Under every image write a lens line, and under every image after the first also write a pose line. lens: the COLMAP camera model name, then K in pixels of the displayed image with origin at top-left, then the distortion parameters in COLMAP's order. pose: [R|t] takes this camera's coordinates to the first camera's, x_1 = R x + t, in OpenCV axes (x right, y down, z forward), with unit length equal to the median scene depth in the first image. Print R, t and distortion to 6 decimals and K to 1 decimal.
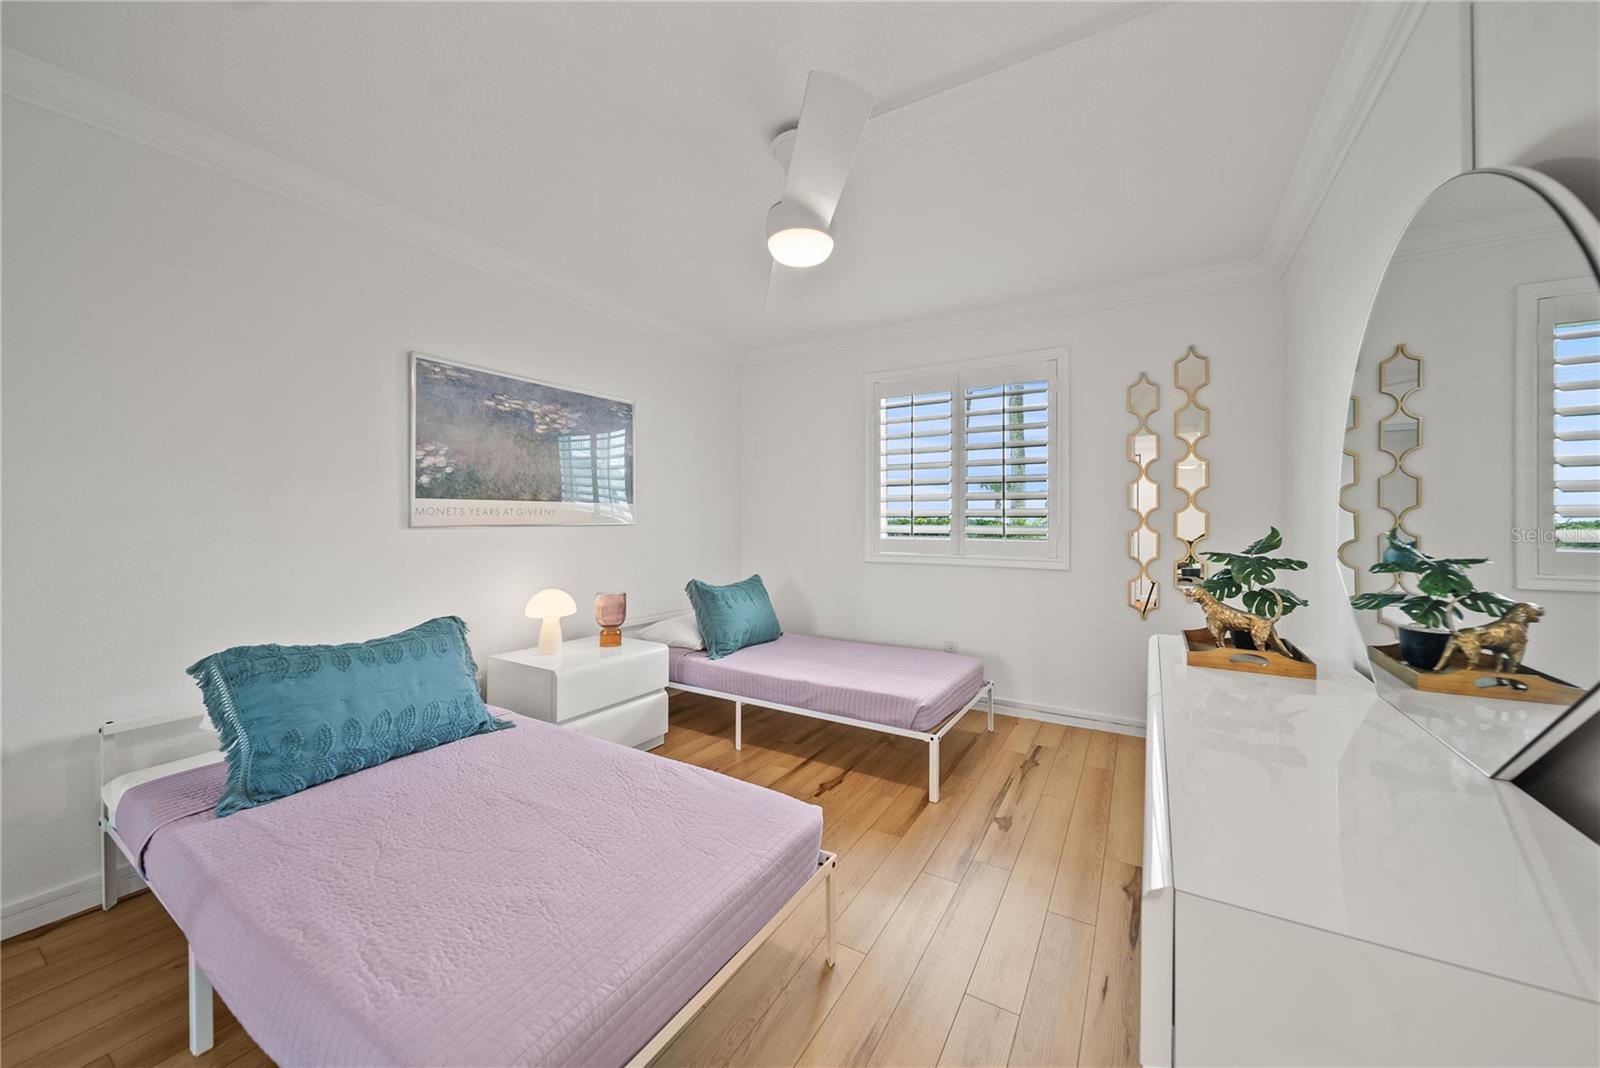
lens RADIAL K [[579.2, 0, 792.5], [0, 579.2, 513.8], [0, 0, 1]] dist [-0.000280, -0.000044]
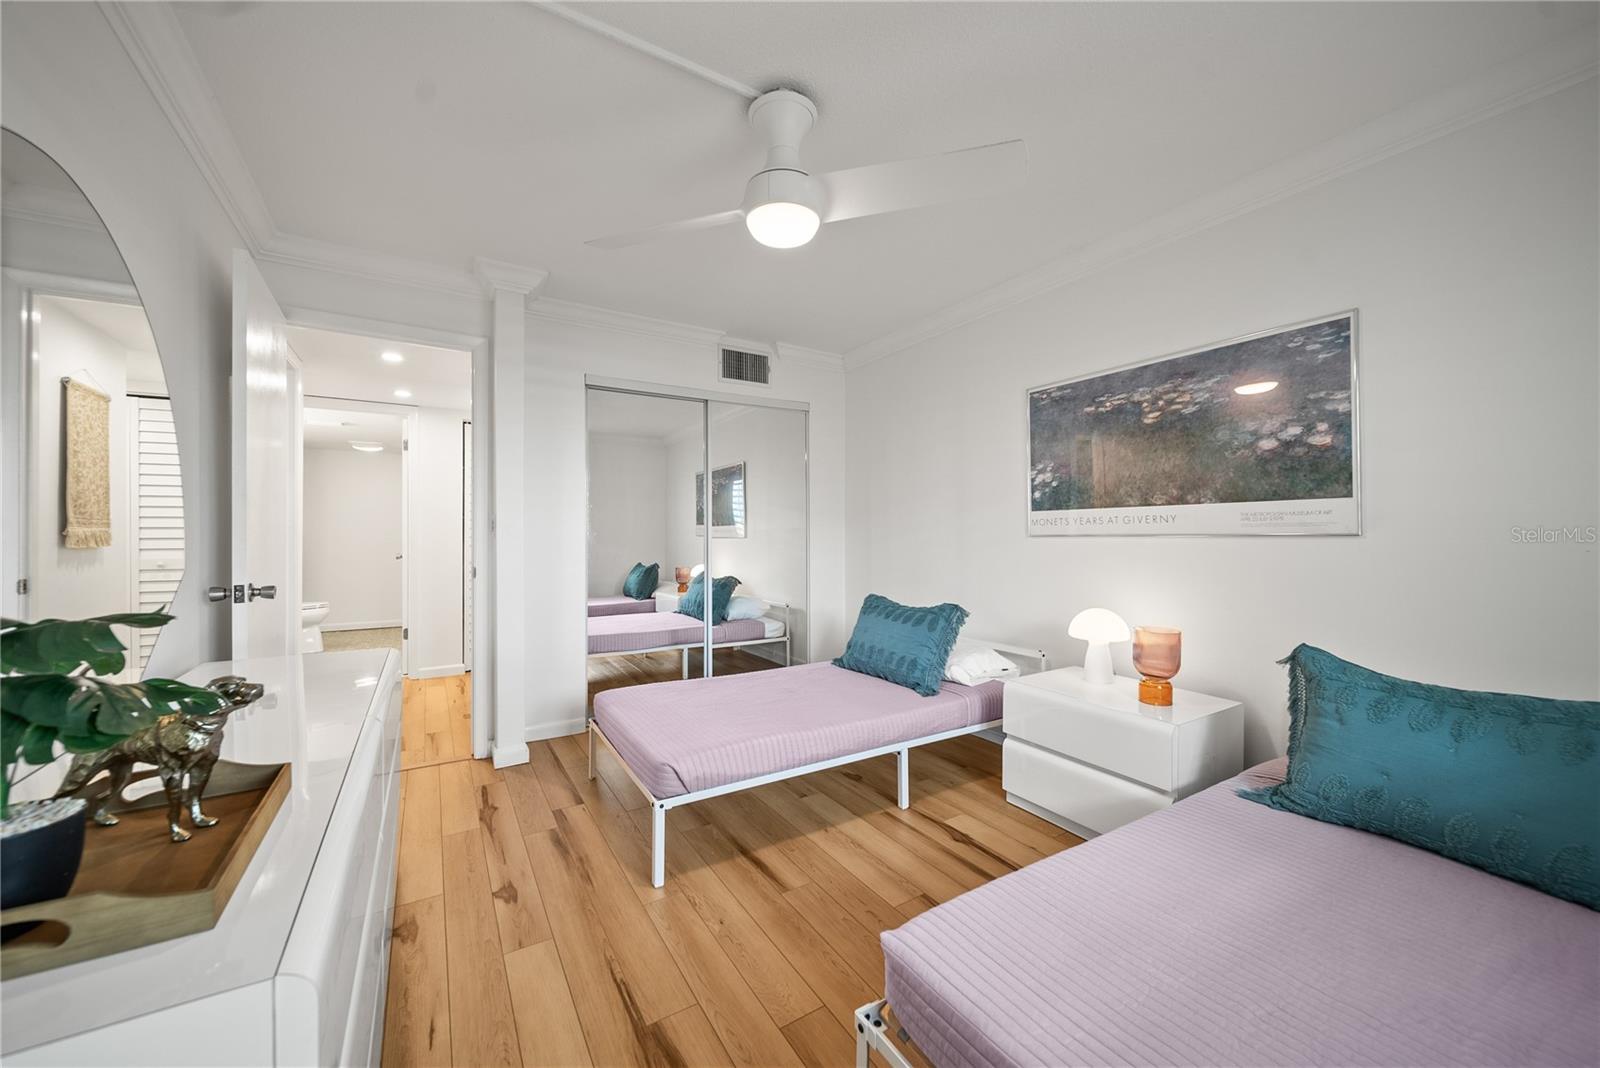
lens RADIAL K [[588.1, 0, 800.0], [0, 588.1, 534.0], [0, 0, 1]] dist [-0.000650, -0.000040]
pose [[-0.440627, -0.002982, -0.897686, 0.578573], [0.007736, 0.999945, -0.007119, 0.021951], [0.897657, -0.010081, -0.440579, 0.996665]]
